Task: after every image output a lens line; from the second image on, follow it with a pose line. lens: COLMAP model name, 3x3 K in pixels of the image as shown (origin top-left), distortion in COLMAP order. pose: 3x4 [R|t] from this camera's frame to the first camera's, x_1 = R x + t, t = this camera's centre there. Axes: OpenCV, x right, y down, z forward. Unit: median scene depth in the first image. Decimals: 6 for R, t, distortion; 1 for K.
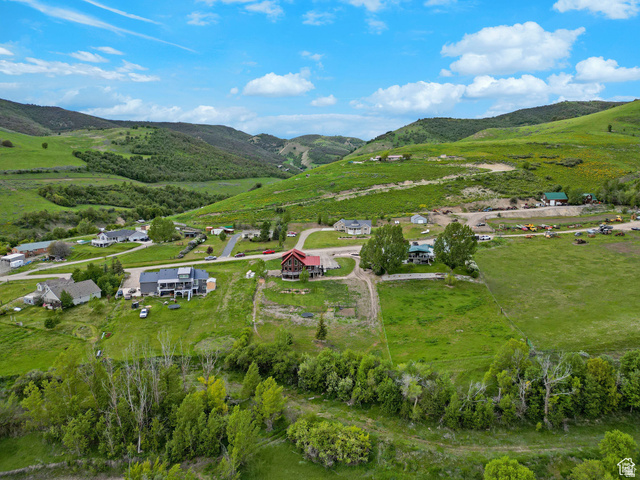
lens RADIAL K [[462.5, 0, 320.0], [0, 462.5, 240.0], [0, 0, 1]] dist [0.055472, -0.010871]
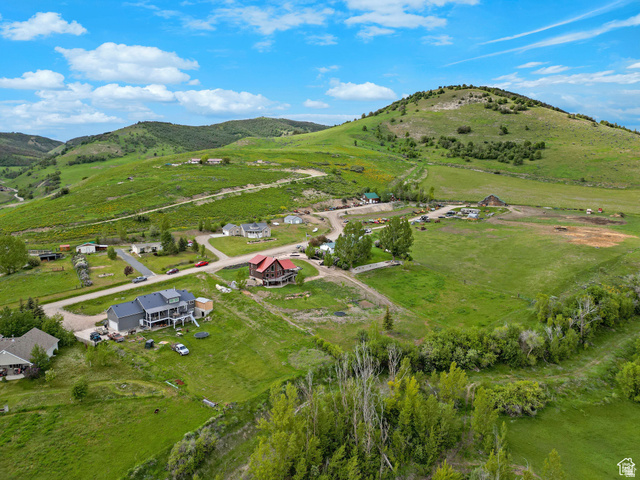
lens RADIAL K [[462.5, 0, 320.0], [0, 462.5, 240.0], [0, 0, 1]] dist [0.055472, -0.010871]
pose [[0.774755, -0.082305, 0.626881, -0.399276], [0.091104, 0.995676, 0.018131, -0.012111], [-0.625663, 0.043064, 0.778904, 0.135854]]
